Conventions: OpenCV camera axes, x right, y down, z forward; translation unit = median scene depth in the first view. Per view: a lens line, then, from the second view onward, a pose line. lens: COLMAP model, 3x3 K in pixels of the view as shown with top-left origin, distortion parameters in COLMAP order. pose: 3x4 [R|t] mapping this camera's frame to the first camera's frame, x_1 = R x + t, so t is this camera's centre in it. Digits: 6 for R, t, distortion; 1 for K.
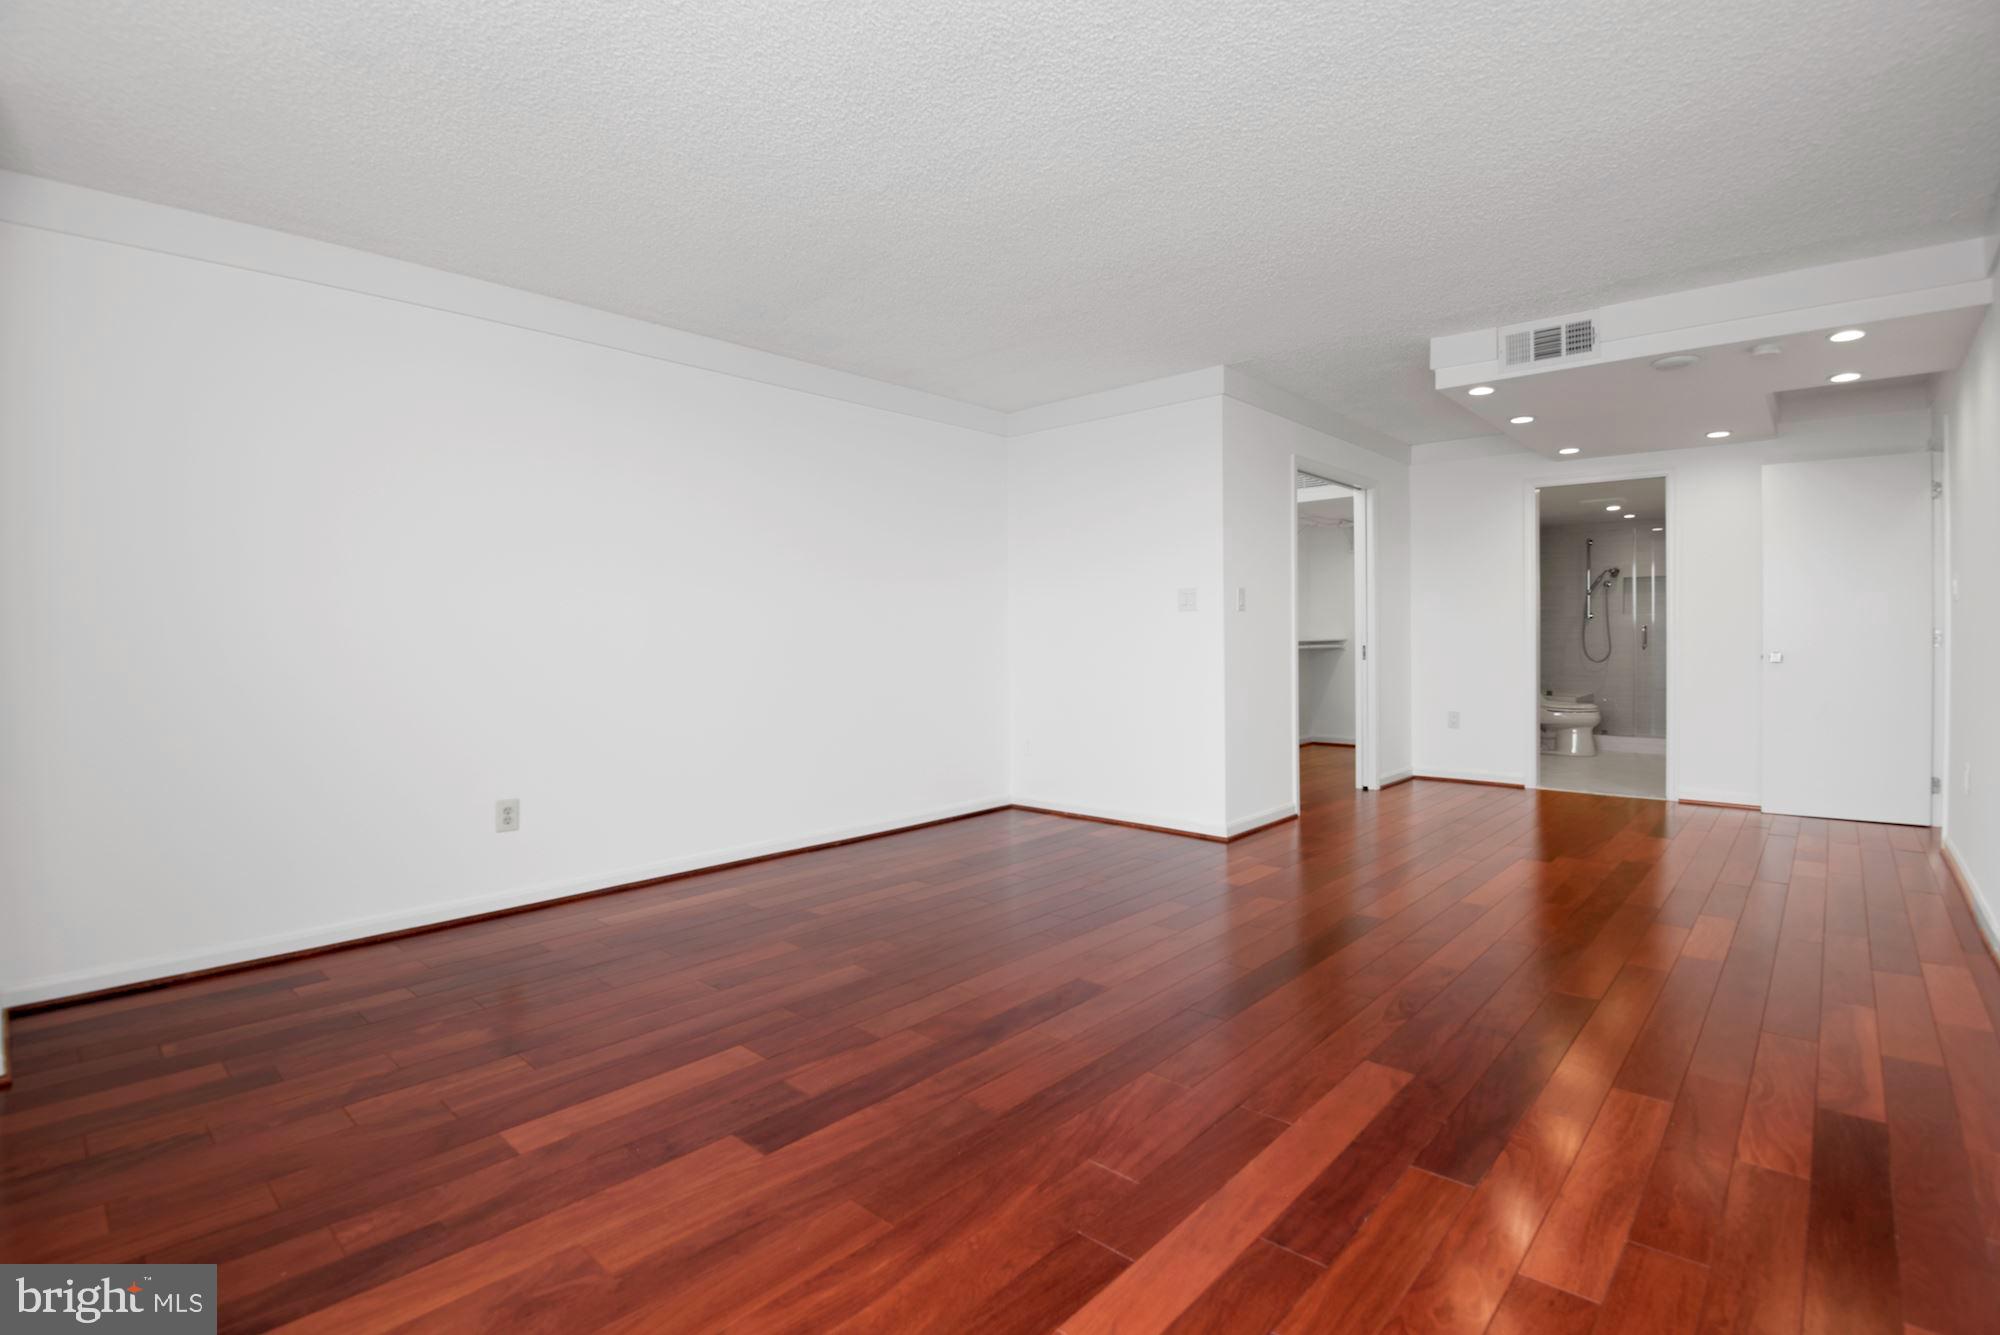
lens RADIAL K [[937.8, 0, 1020.9], [0, 937.8, 630.3], [0, 0, 1]] dist [0.015713, -0.000530]
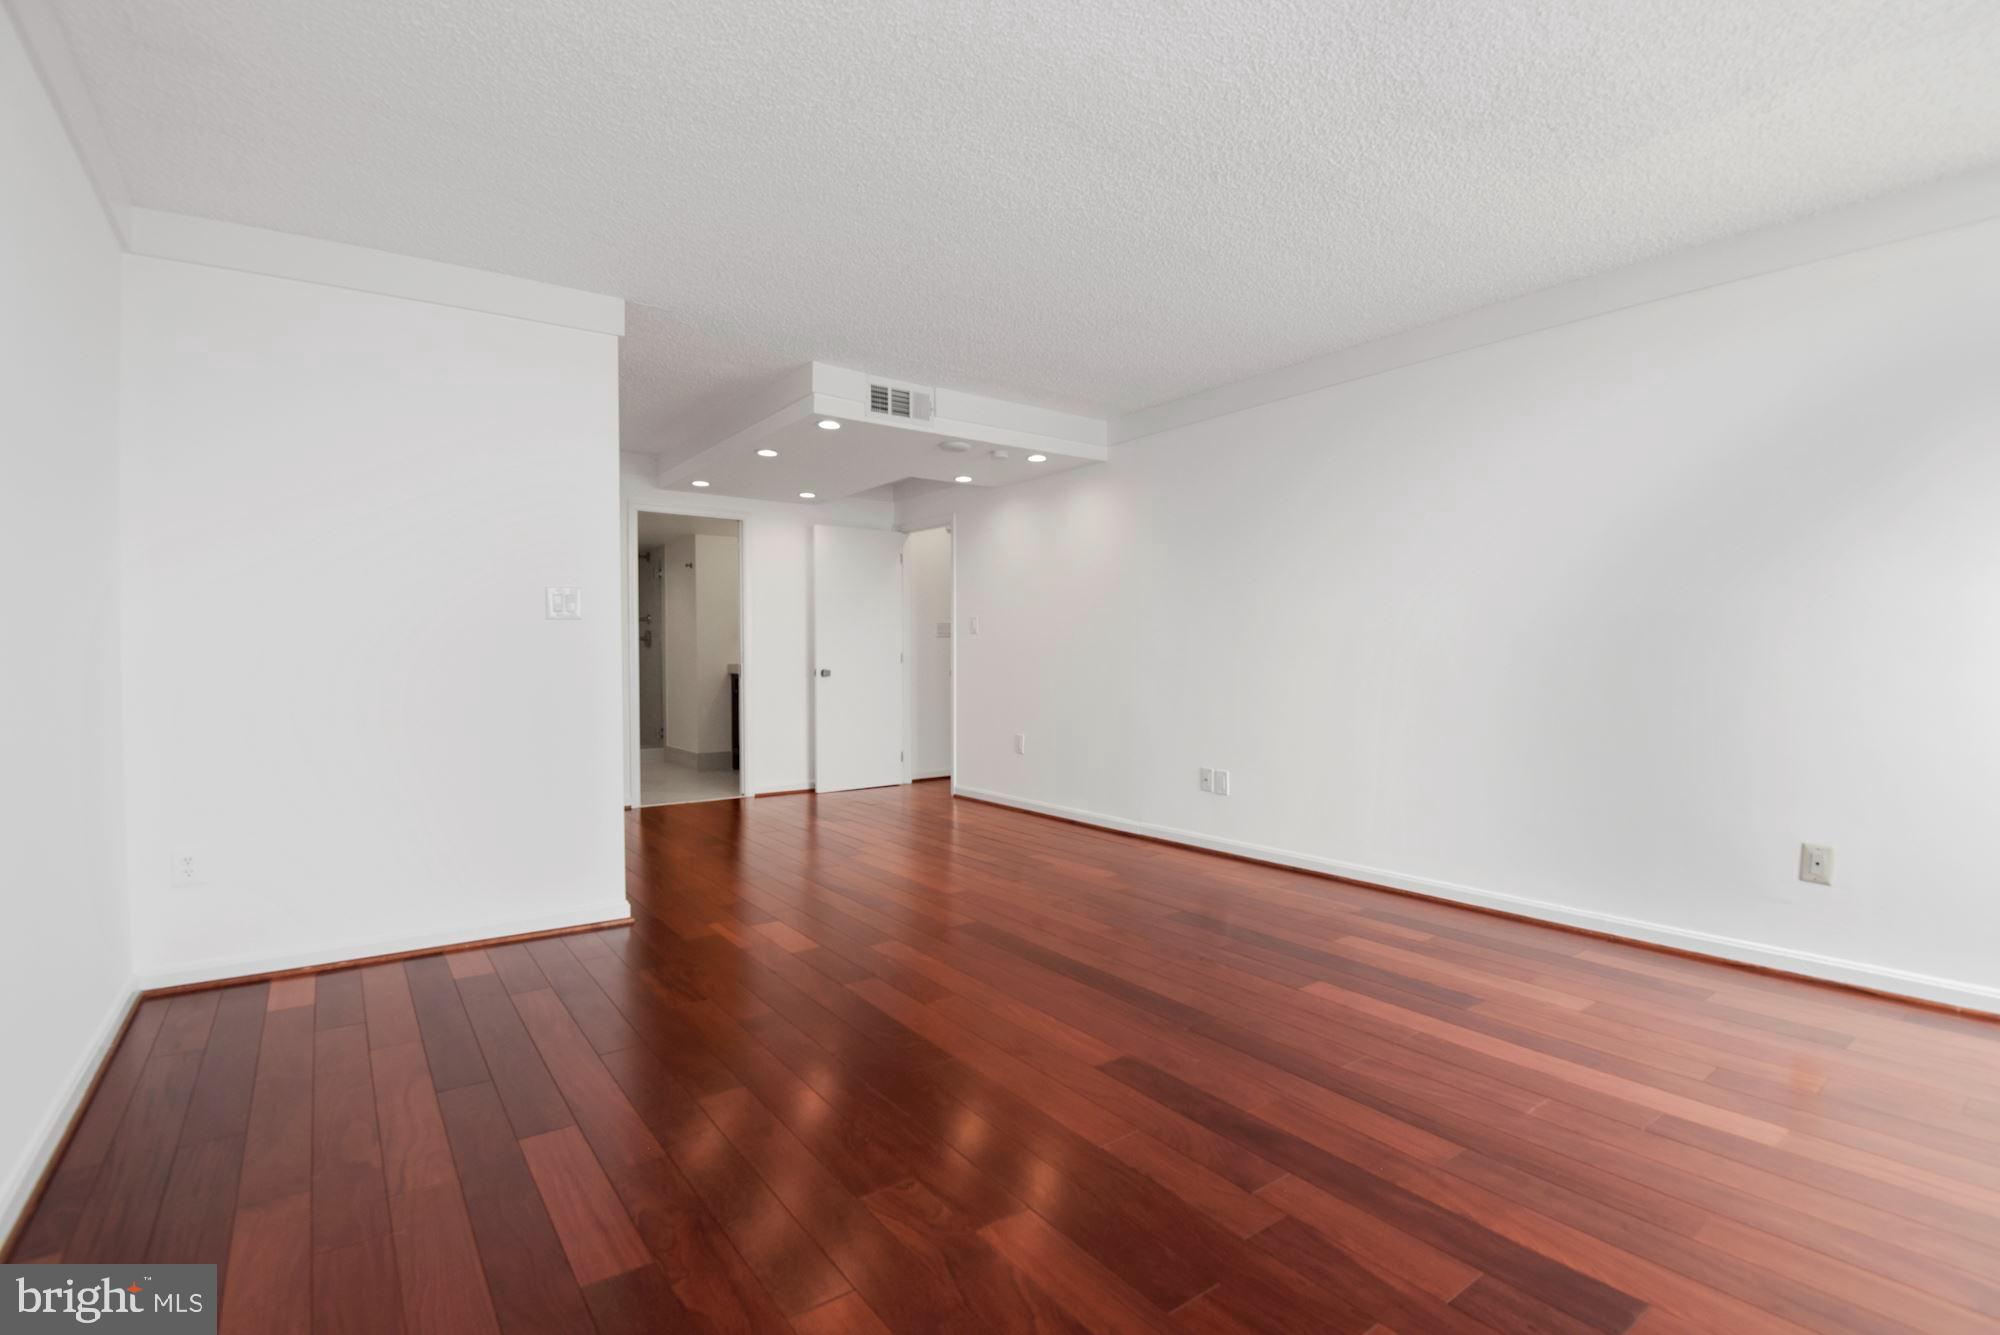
lens RADIAL K [[927.7, 0, 990.3], [0, 927.7, 669.5], [0, 0, 1]] dist [0.000191, -0.015091]
pose [[0.226316, -0.013619, 0.973959, -0.512810], [-0.000738, 0.999900, 0.014154, 0.006824], [-0.974054, -0.003922, 0.226283, 0.620231]]
